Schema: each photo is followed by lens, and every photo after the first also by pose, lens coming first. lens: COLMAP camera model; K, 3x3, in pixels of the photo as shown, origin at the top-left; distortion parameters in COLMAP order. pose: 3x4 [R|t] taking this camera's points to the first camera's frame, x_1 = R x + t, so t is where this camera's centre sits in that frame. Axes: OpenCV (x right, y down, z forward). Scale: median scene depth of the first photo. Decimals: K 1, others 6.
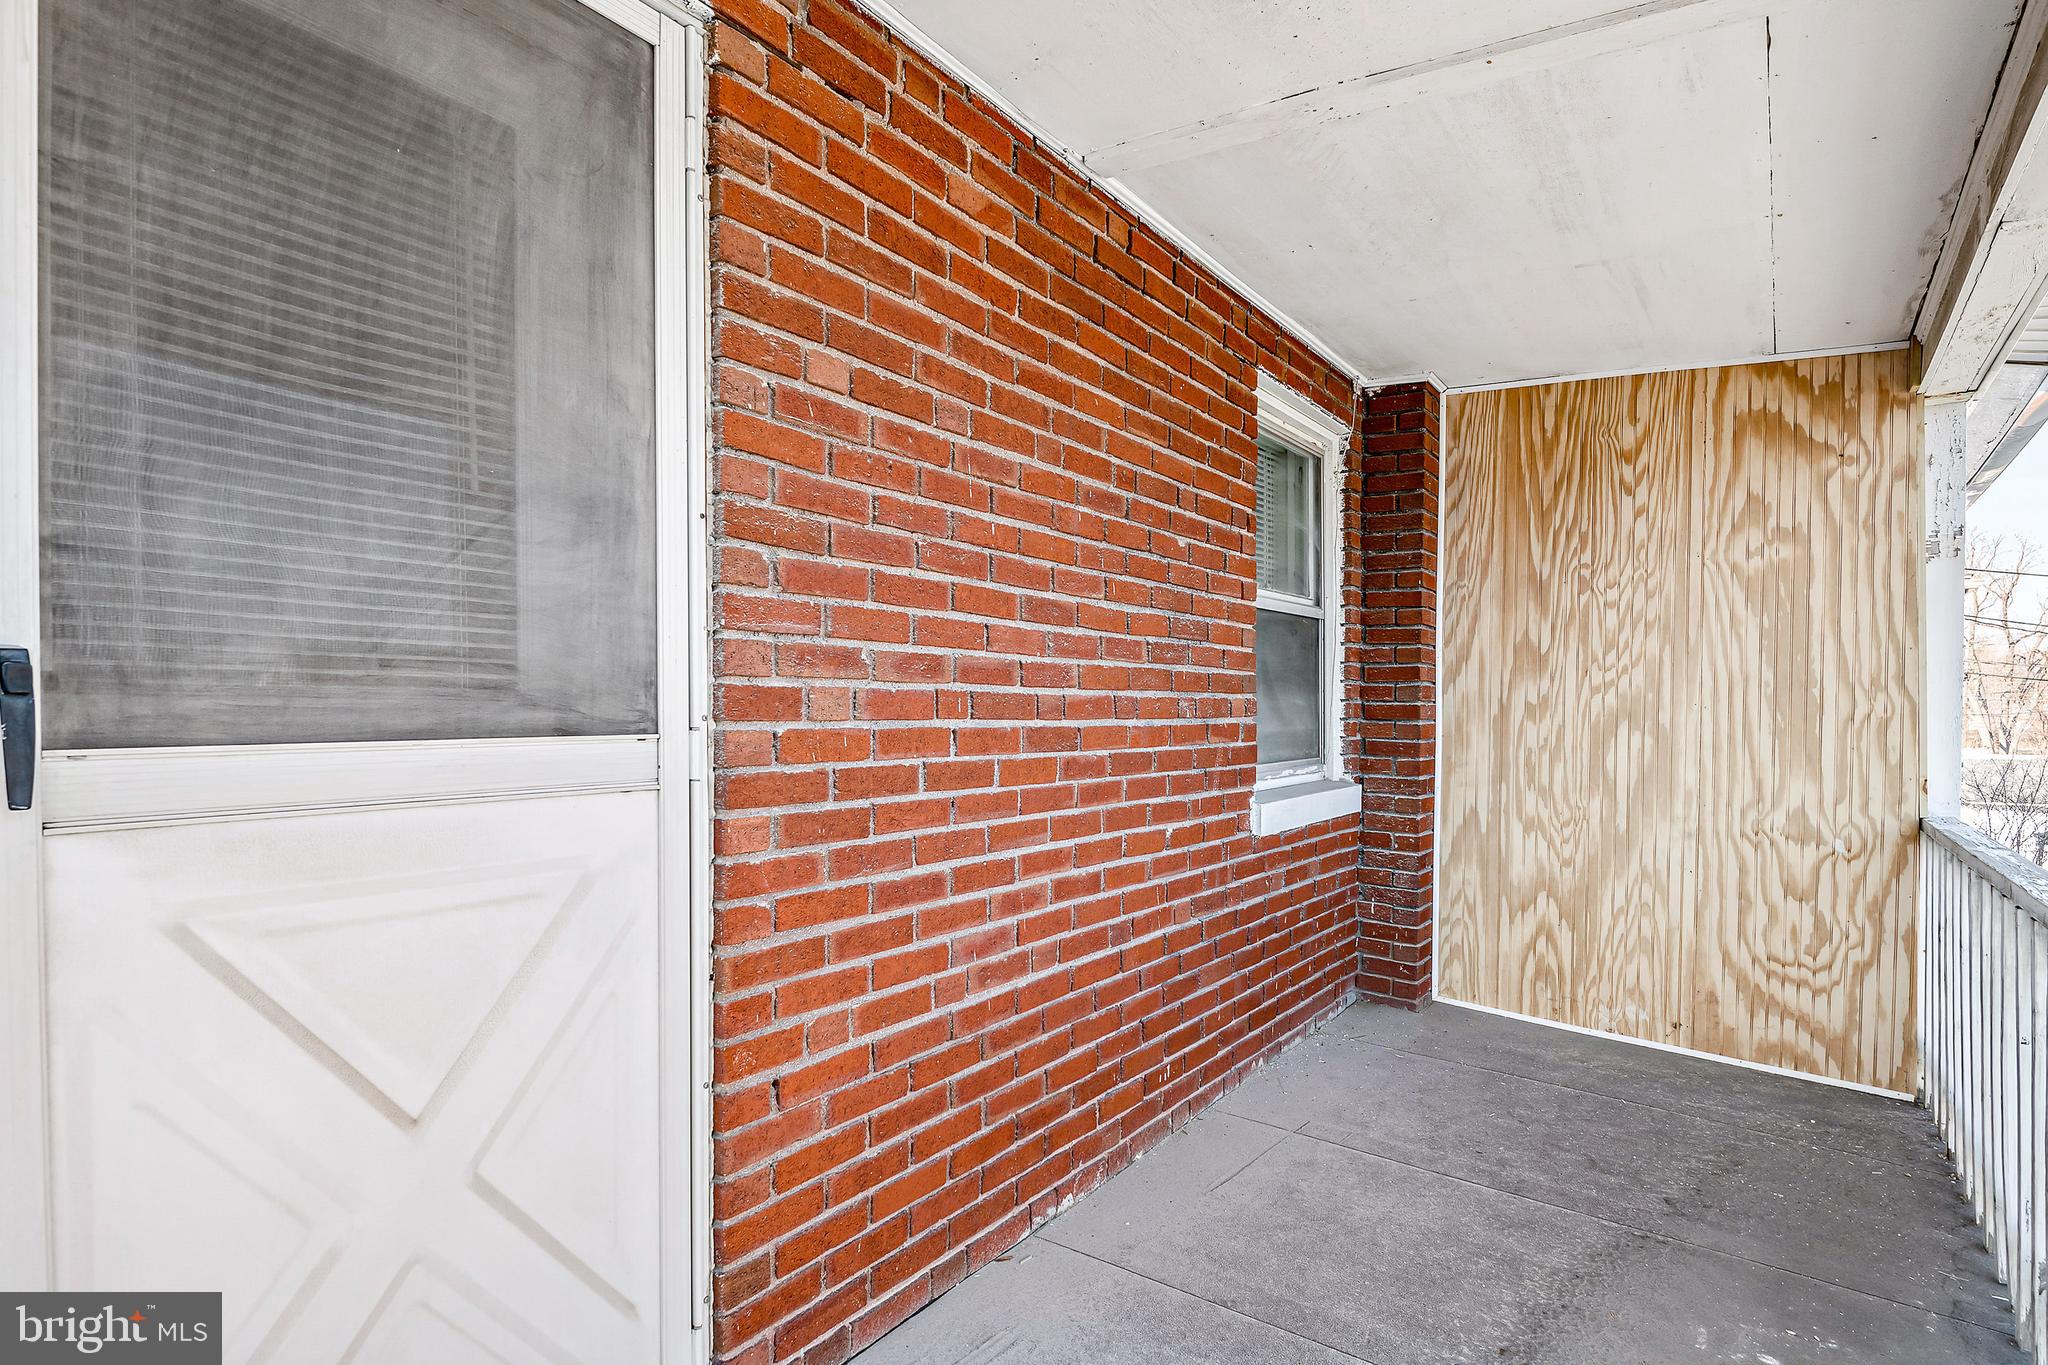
lens RADIAL K [[1049.5, 0, 1031.9], [0, 1049.5, 693.5], [0, 0, 1]] dist [-0.001982, -0.002377]
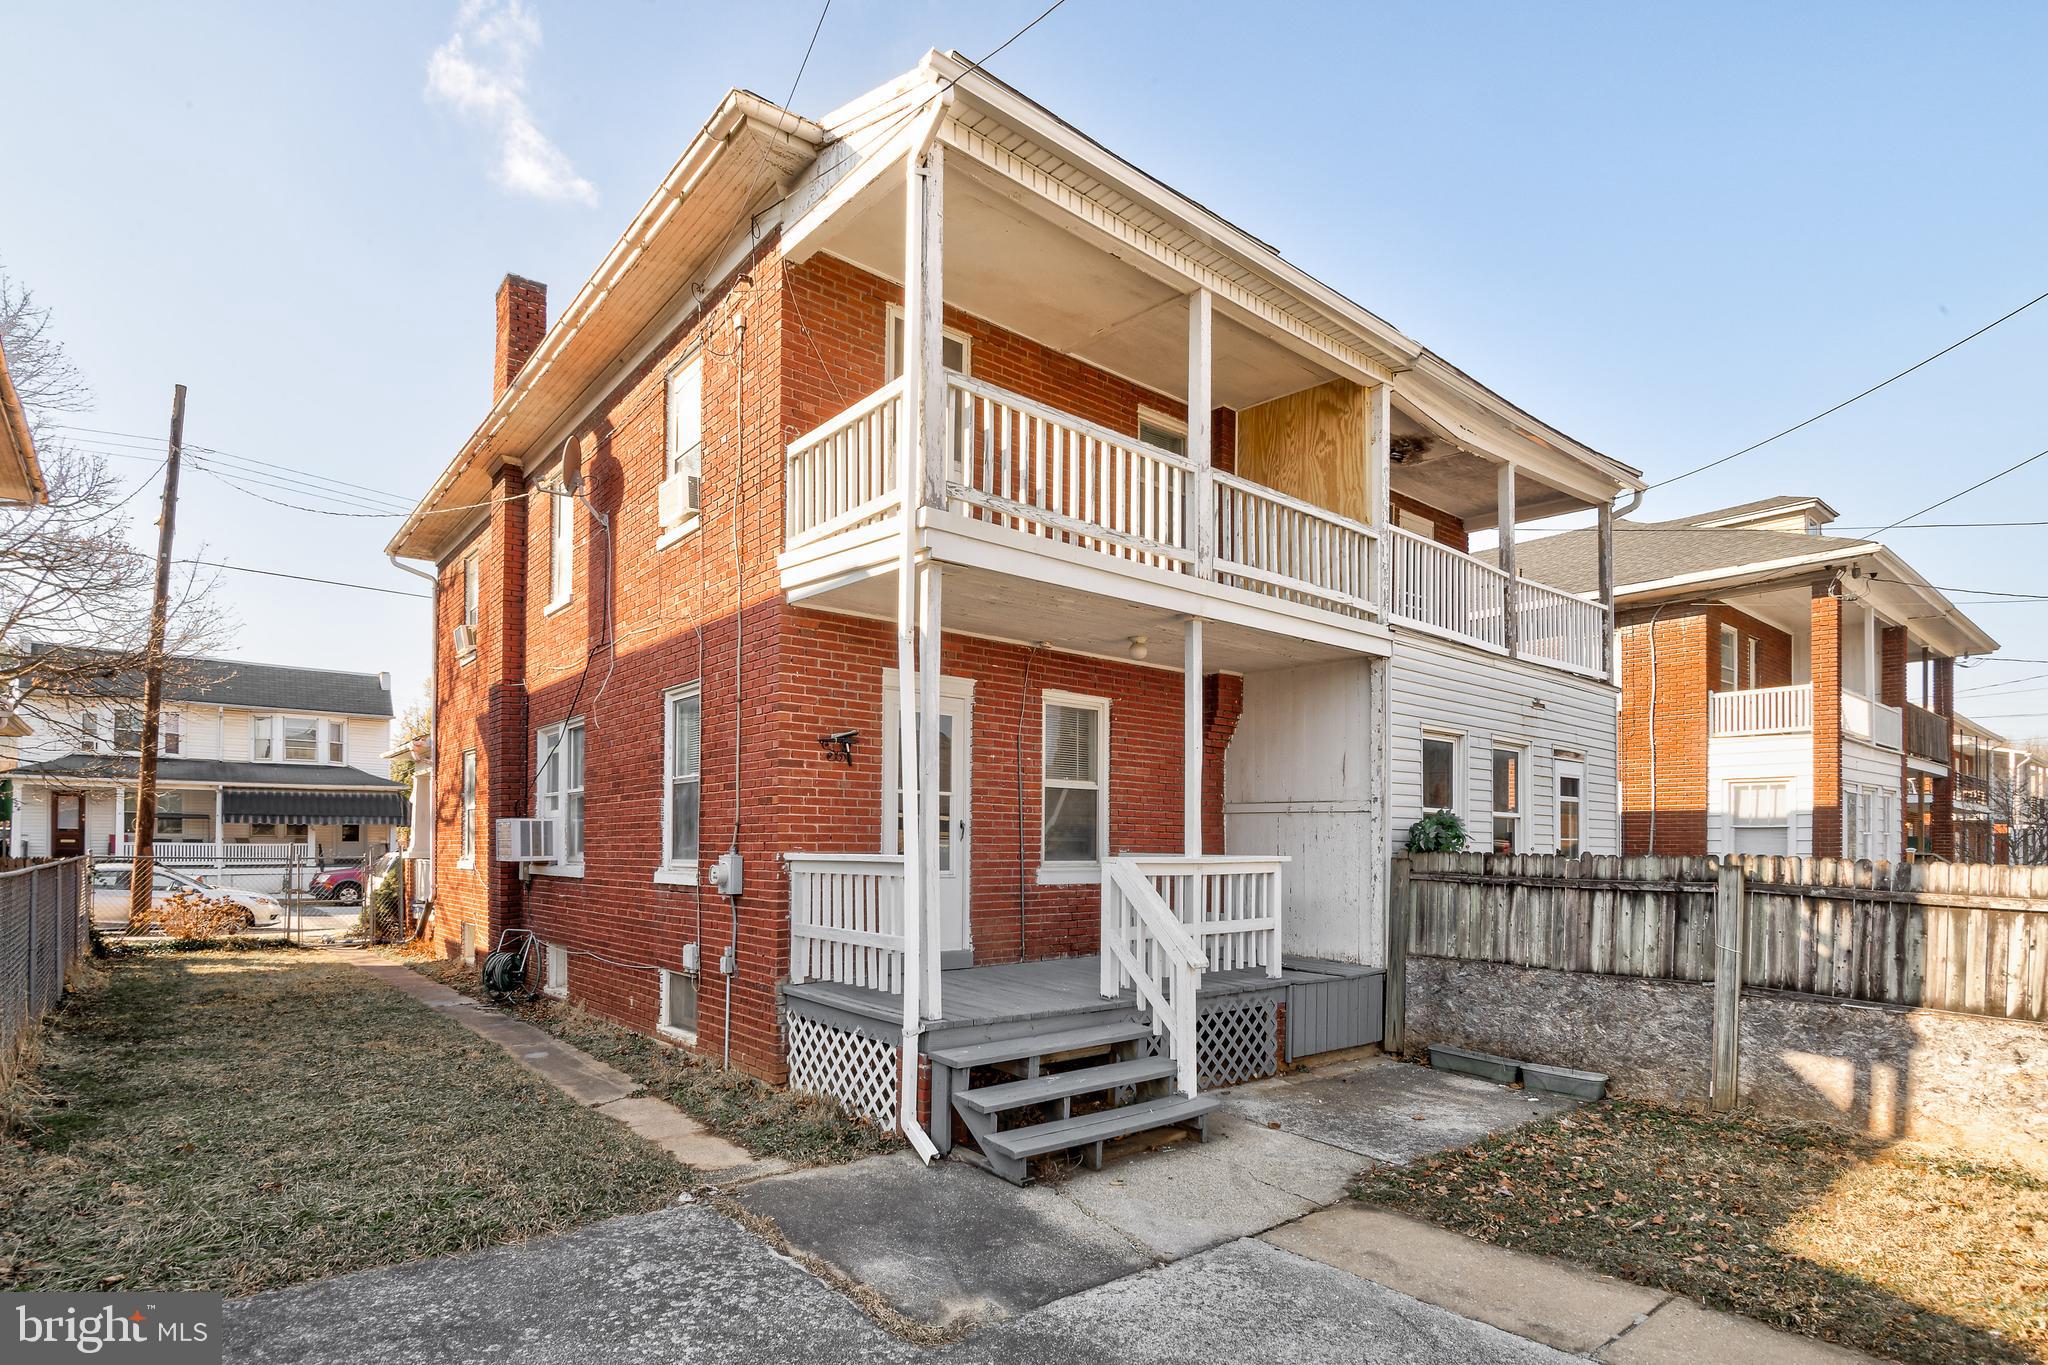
lens RADIAL K [[1052.0, 0, 1009.9], [0, 1052.0, 844.7], [0, 0, 1]] dist [-0.011856, -0.002526]
pose [[0.965606, -0.002875, -0.259992, 0.990558], [0.001490, 0.999984, -0.005522, 1.553990], [0.260004, 0.004944, 0.965595, -3.219181]]
